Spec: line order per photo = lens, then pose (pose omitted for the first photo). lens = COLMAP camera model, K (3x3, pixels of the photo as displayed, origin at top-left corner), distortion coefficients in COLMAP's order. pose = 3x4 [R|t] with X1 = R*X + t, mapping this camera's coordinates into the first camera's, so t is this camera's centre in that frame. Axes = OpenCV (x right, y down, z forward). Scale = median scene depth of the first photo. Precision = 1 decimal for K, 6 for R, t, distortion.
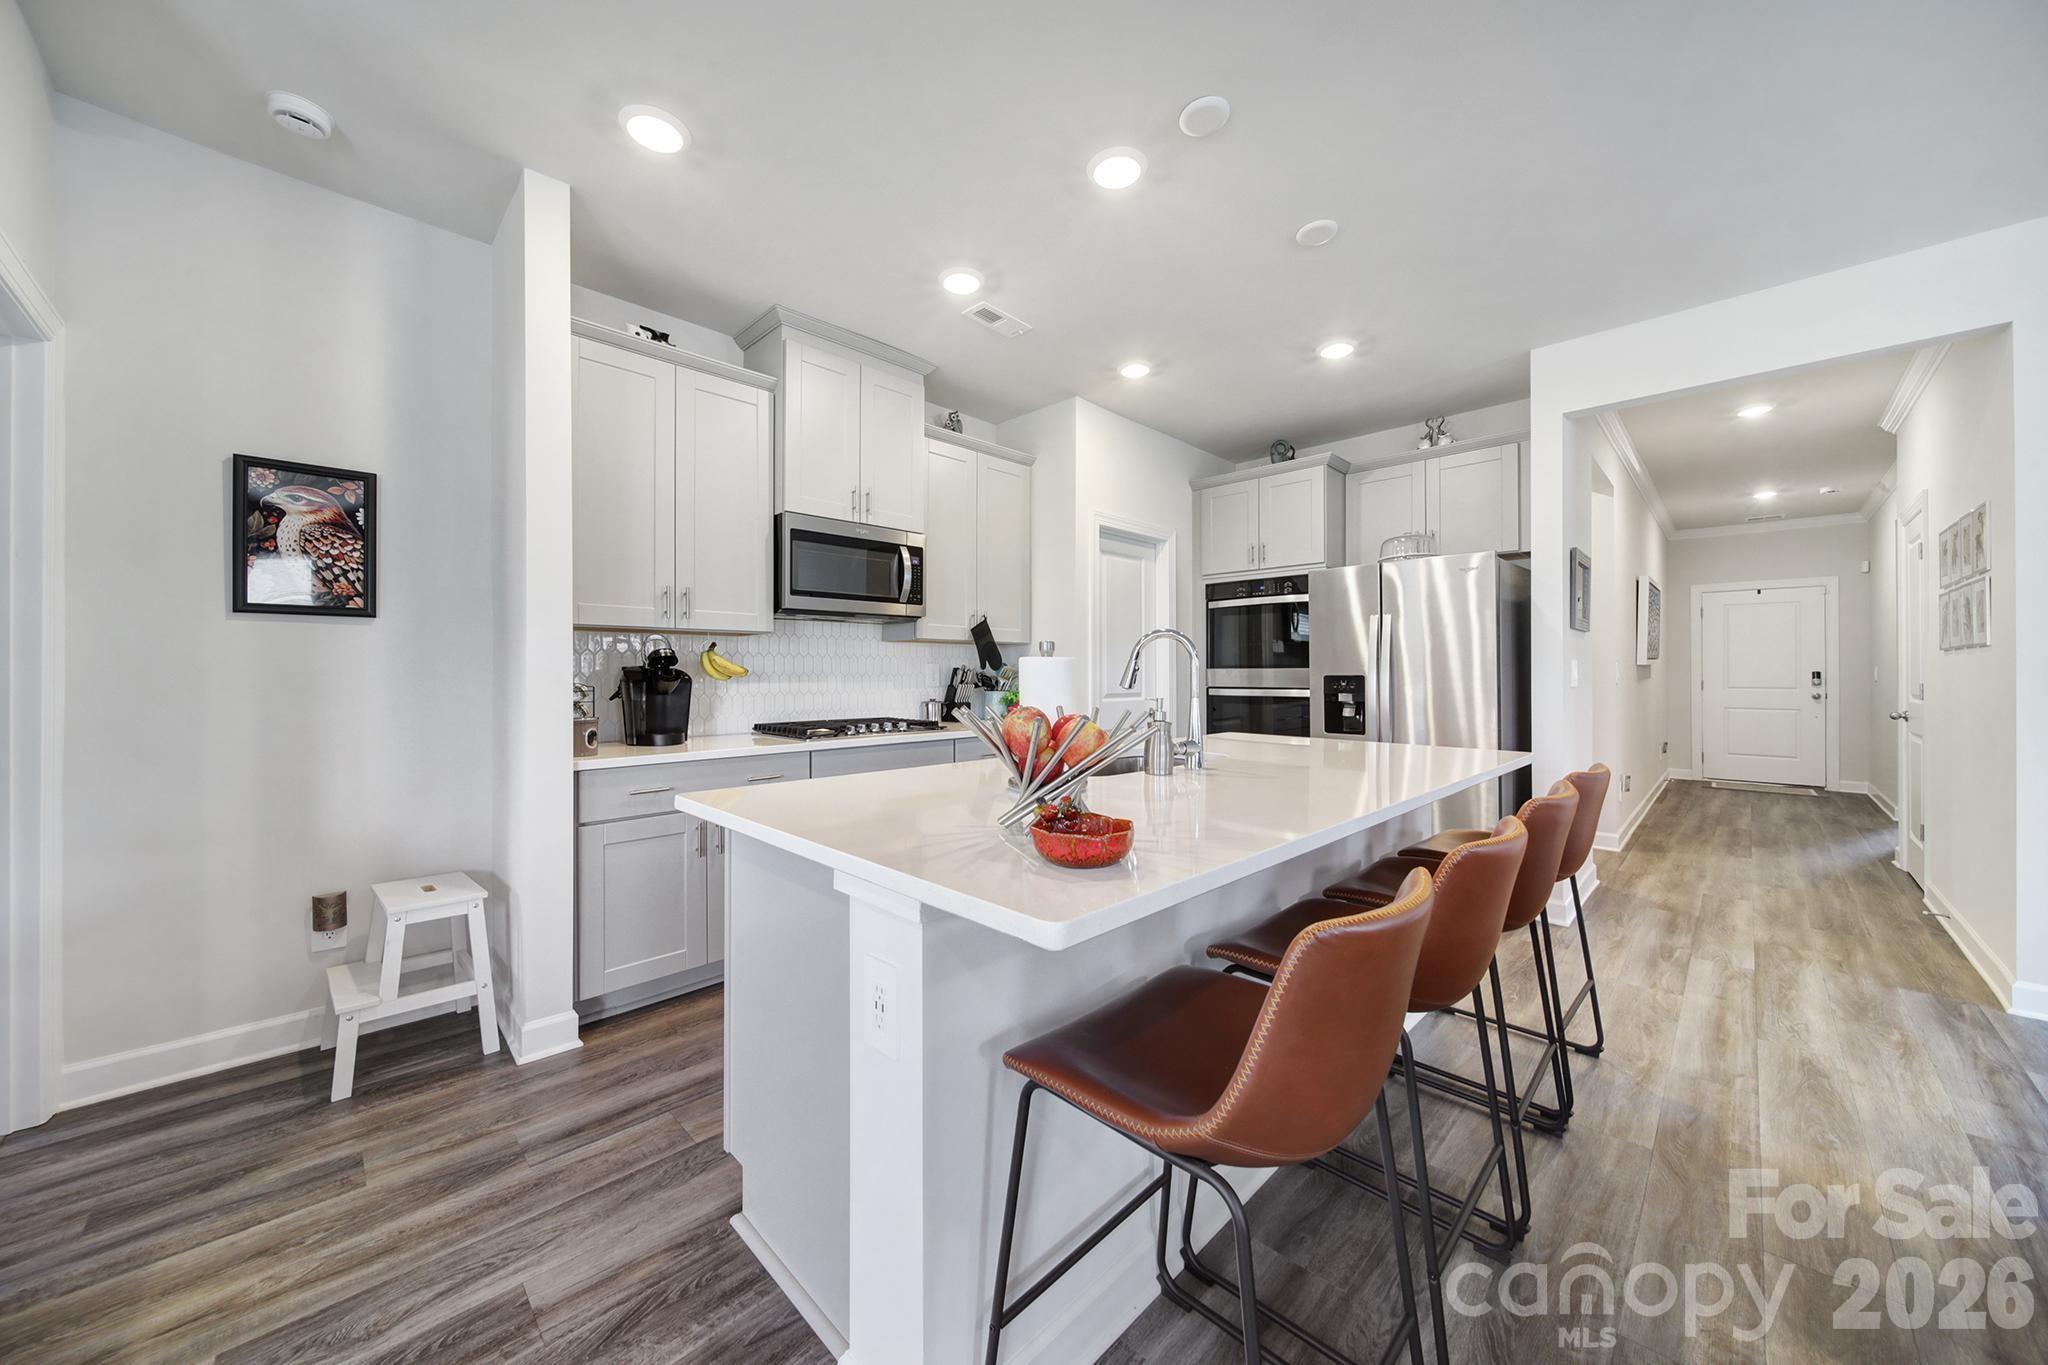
lens RADIAL K [[723.6, 0, 1026.6], [0, 723.6, 667.9], [0, 0, 1]] dist [-0.002342, -0.000391]
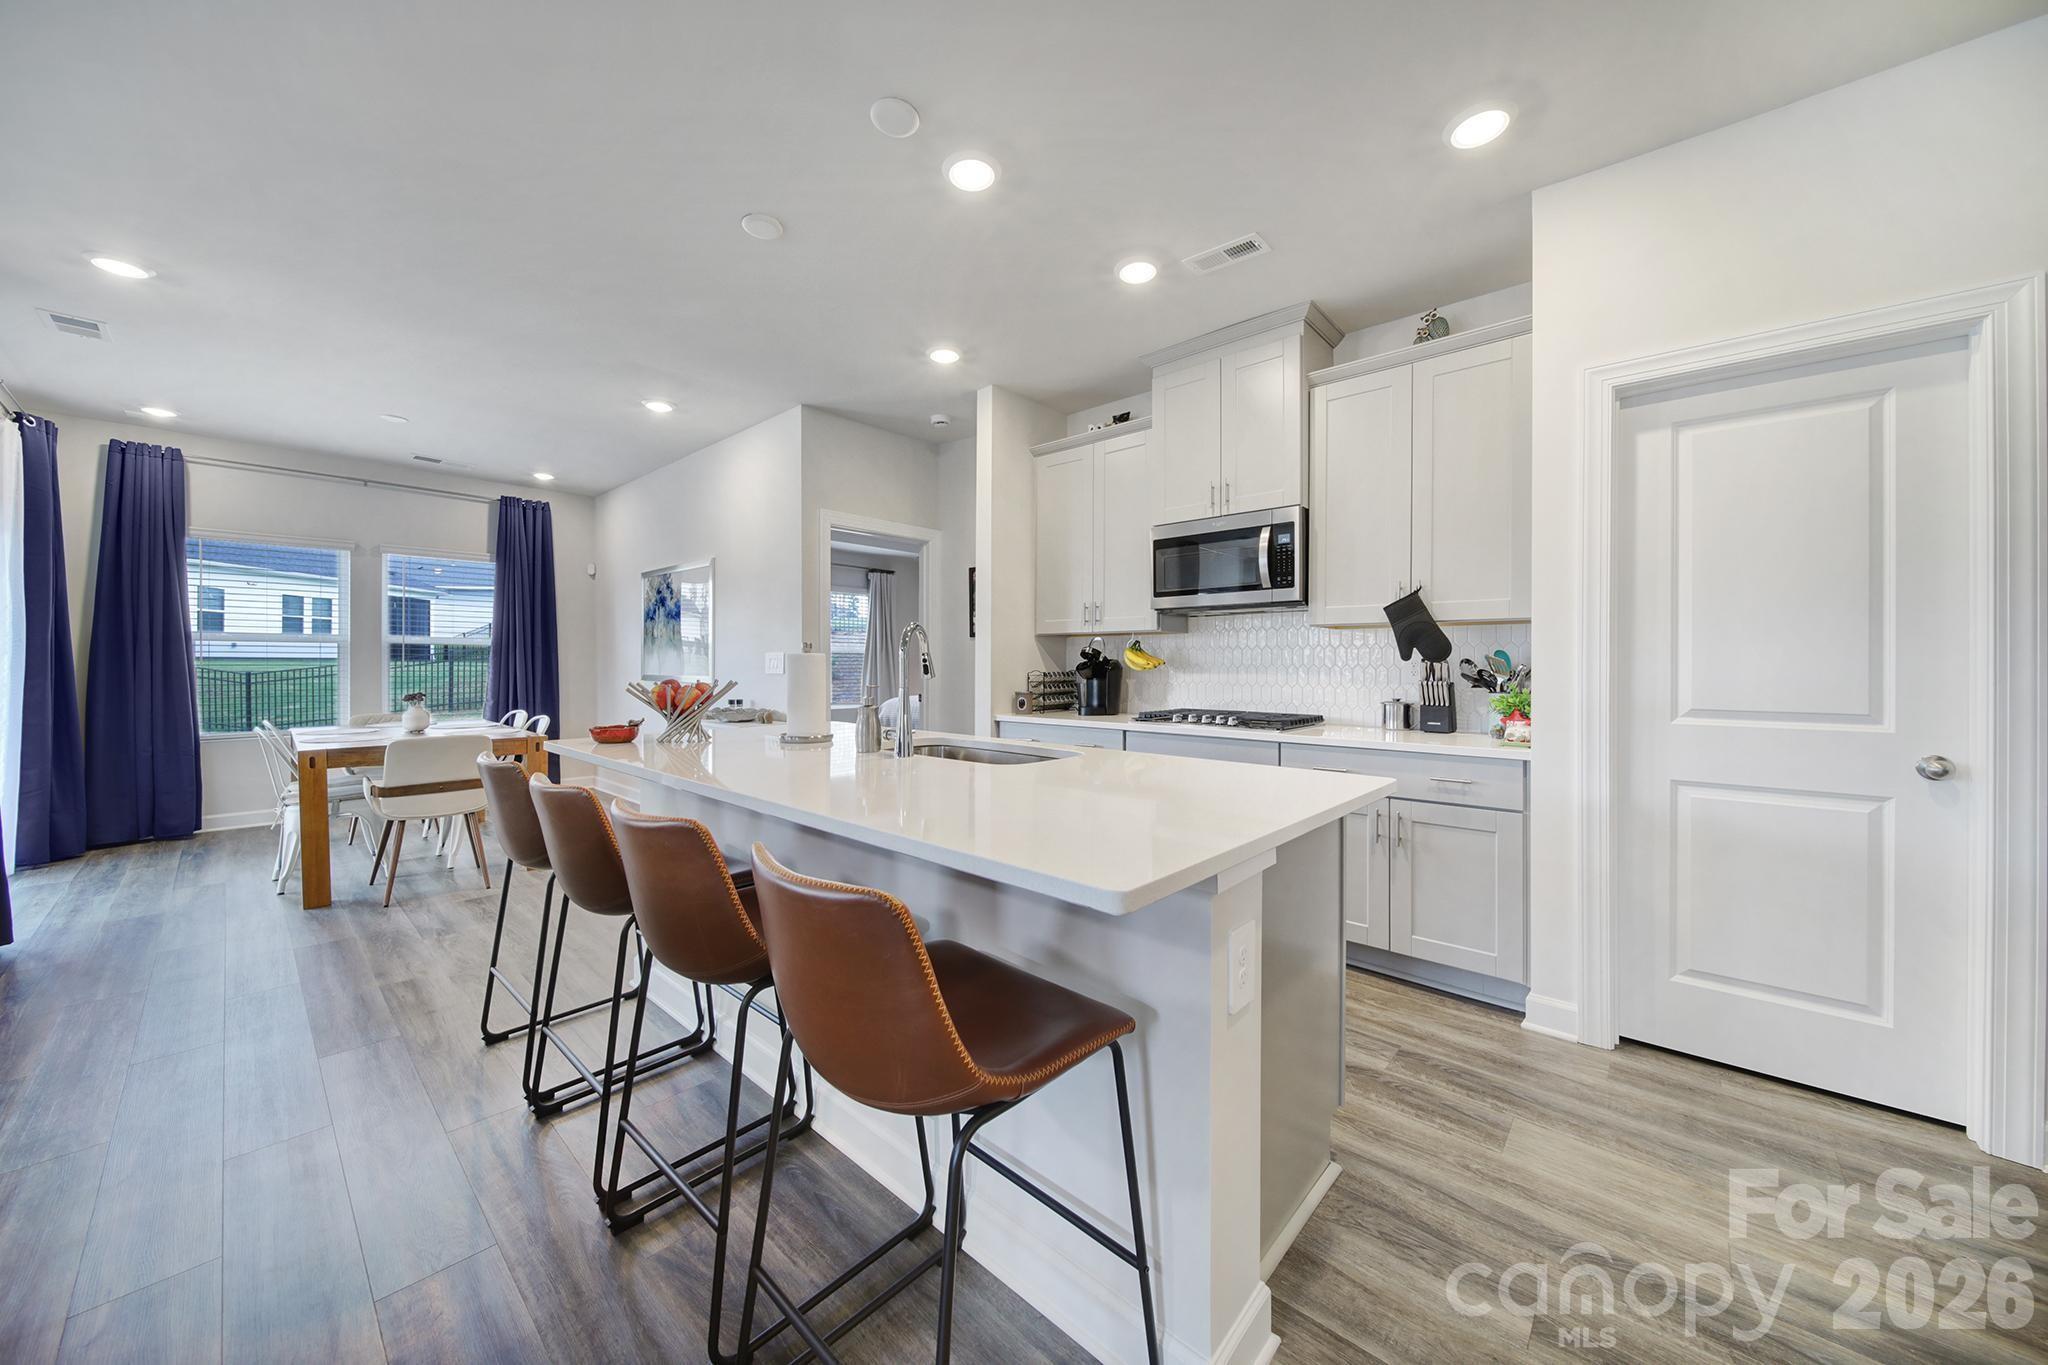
lens RADIAL K [[719.4, 0, 1026.0], [0, 719.4, 664.3], [0, 0, 1]] dist [-0.001021, -0.000259]
pose [[0.052953, -0.000137, -0.998597, 0.675495], [0.002581, 0.999997, 0.000000, 0.004999], [0.998594, -0.002577, 0.052953, 0.600683]]
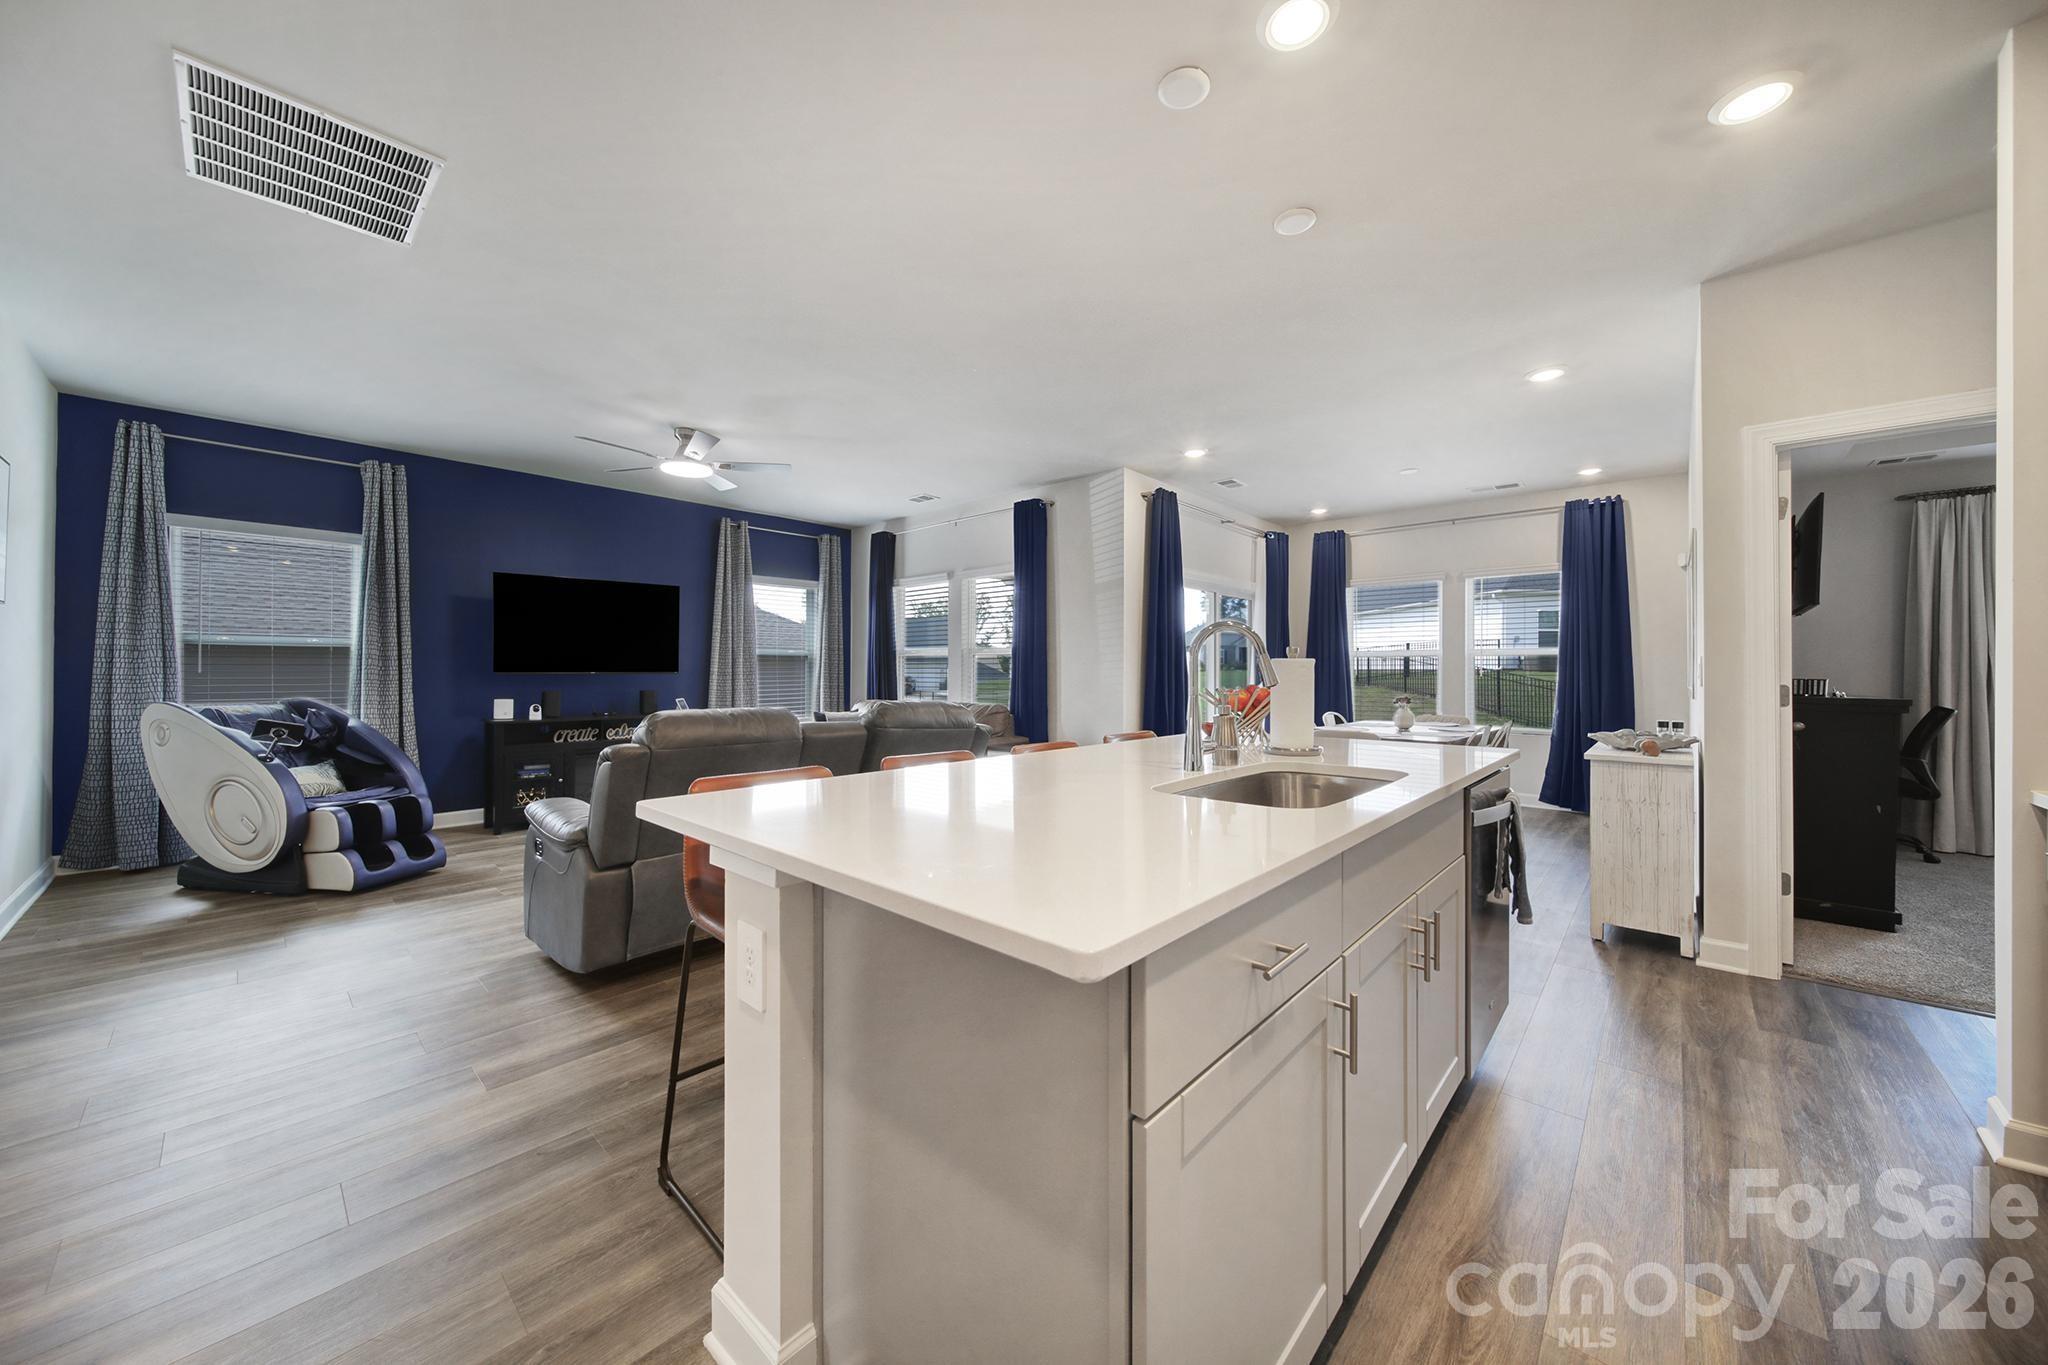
lens RADIAL K [[716.2, 0, 1025.4], [0, 716.2, 670.5], [0, 0, 1]] dist [-0.002173, -0.000185]
pose [[-0.998809, -0.003026, -0.048694, 0.266633], [-0.002664, 0.999968, -0.007494, 0.010483], [0.048715, -0.007355, -0.998786, 1.025163]]
